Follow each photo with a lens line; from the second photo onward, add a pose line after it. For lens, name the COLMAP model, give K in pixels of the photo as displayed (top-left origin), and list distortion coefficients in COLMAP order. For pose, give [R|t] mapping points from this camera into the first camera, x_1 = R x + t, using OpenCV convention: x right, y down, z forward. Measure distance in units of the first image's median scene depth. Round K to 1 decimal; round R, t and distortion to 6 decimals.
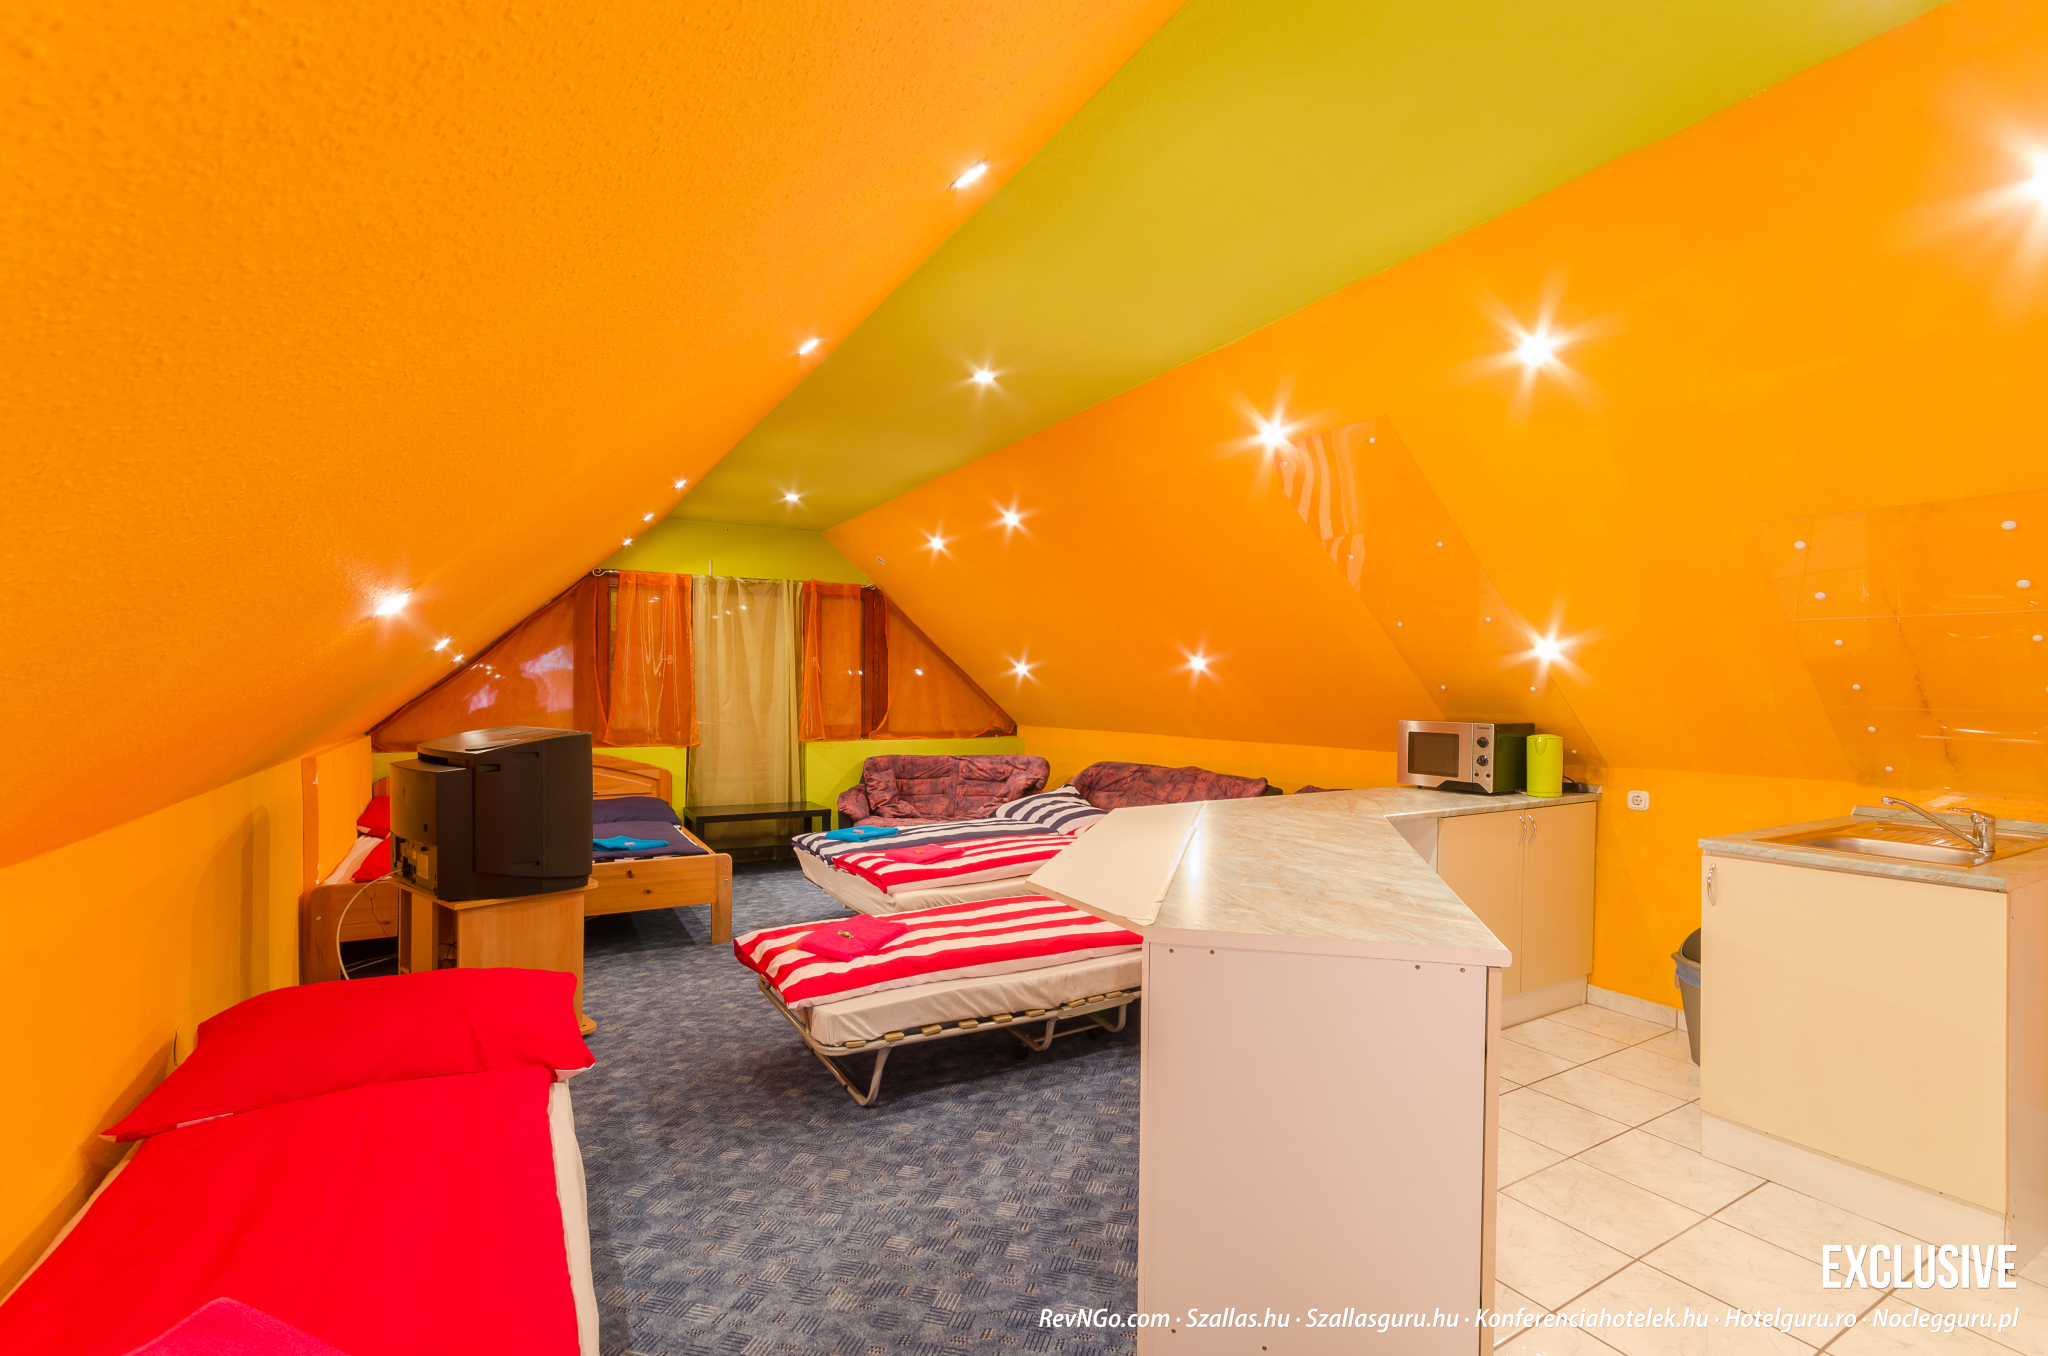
lens RADIAL K [[881.9, 0, 1024.0], [0, 881.9, 678.0], [0, 0, 1]] dist [-0.027259, 0.000103]
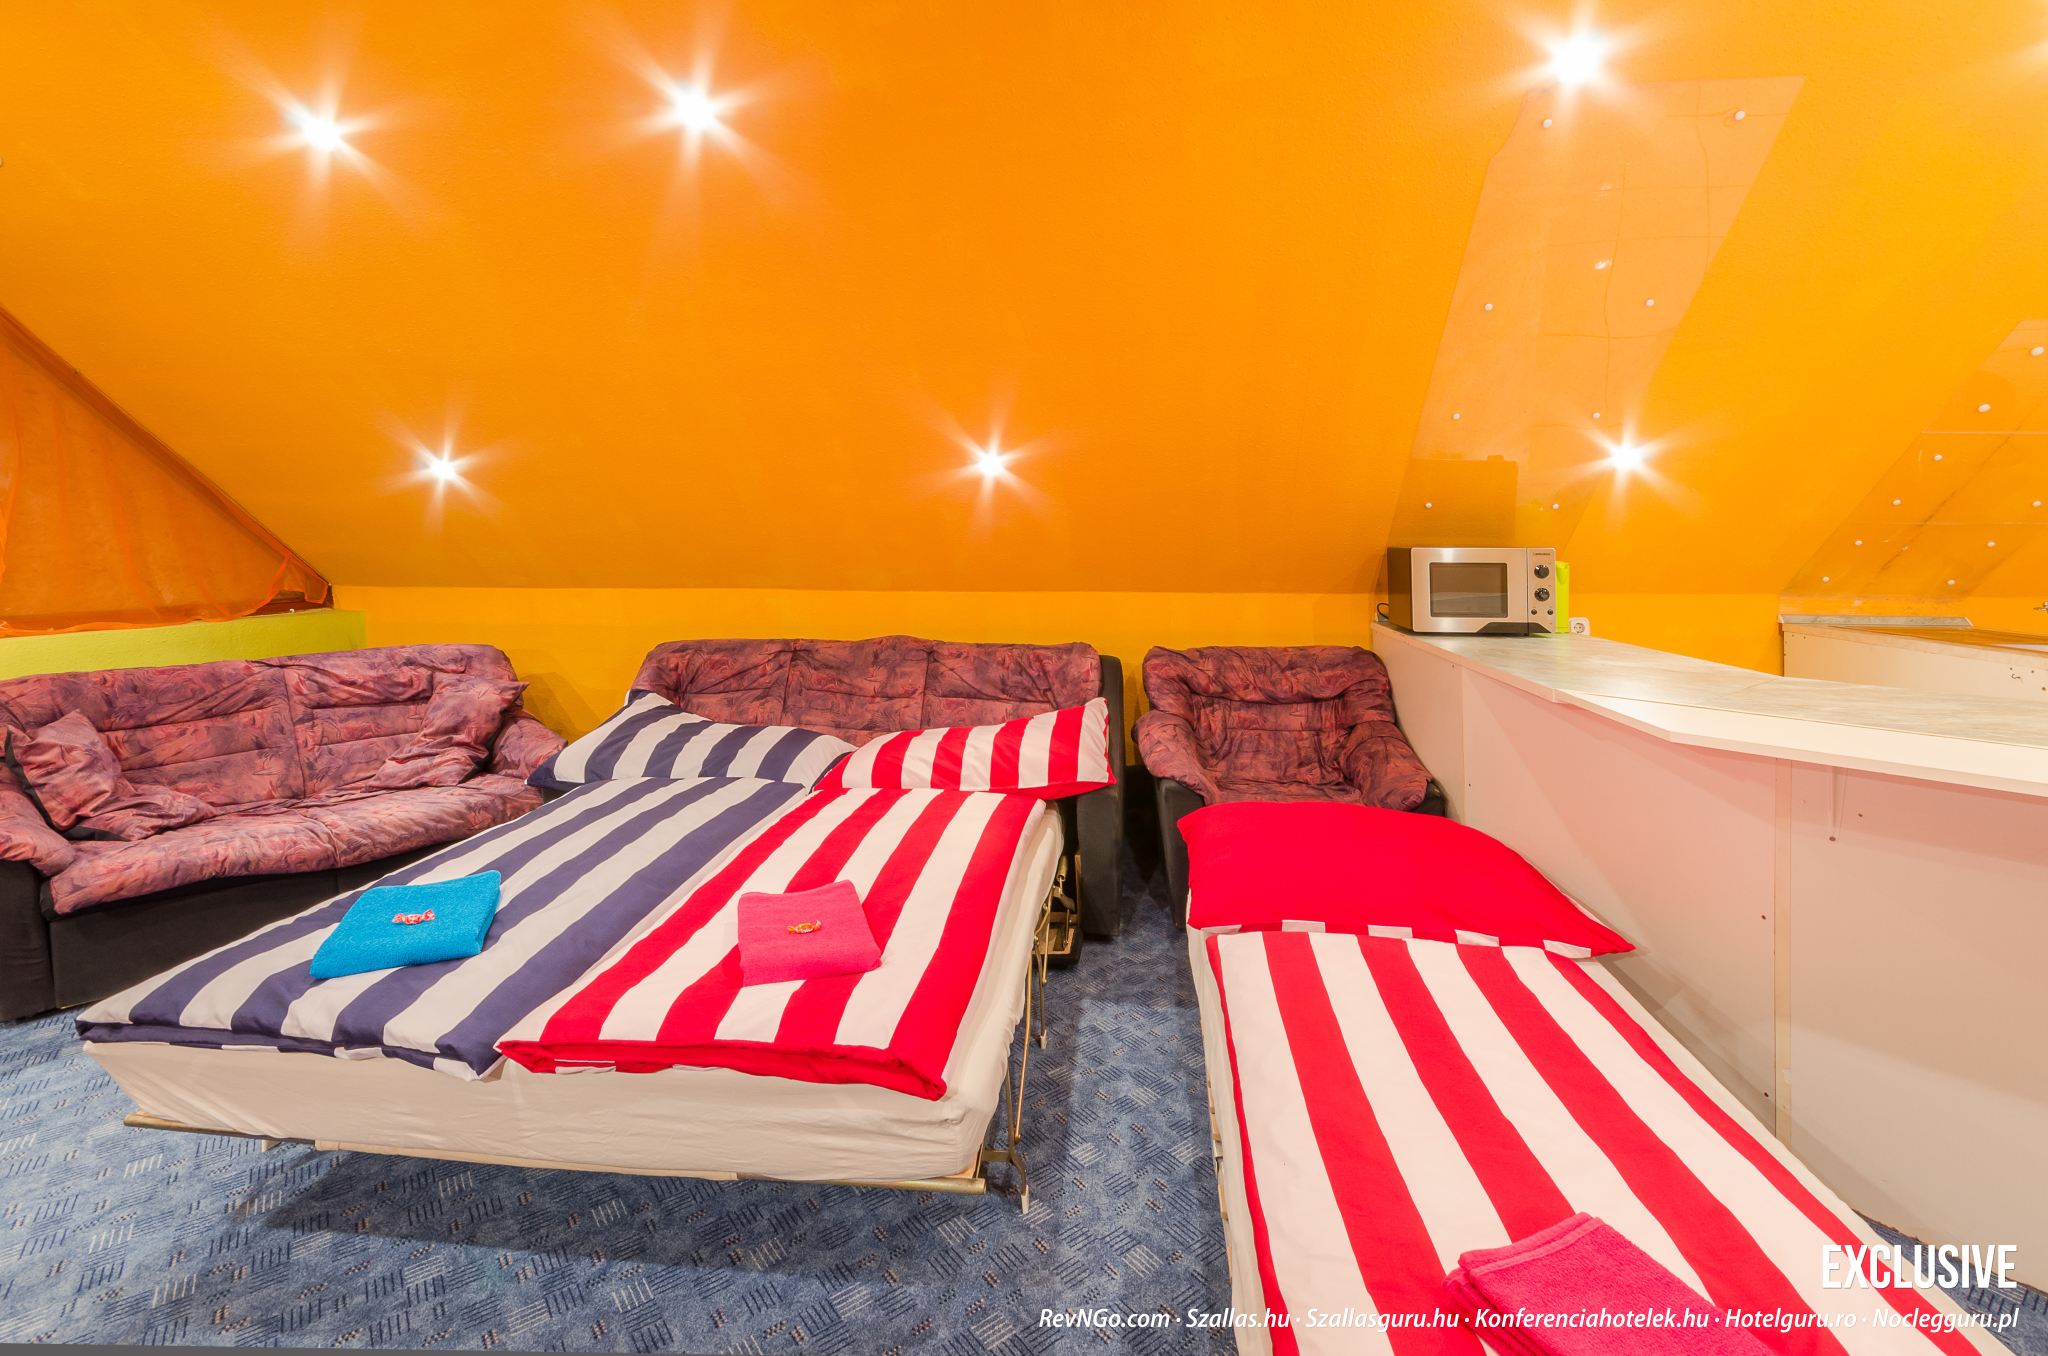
lens RADIAL K [[881.9, 0, 1024.0], [0, 881.9, 678.0], [0, 0, 1]] dist [-0.027259, 0.000103]
pose [[0.582243, -0.119599, 0.804170, -0.208766], [-0.014910, 0.987384, 0.157643, 0.025017], [-0.812878, -0.103777, 0.573114, 0.458261]]
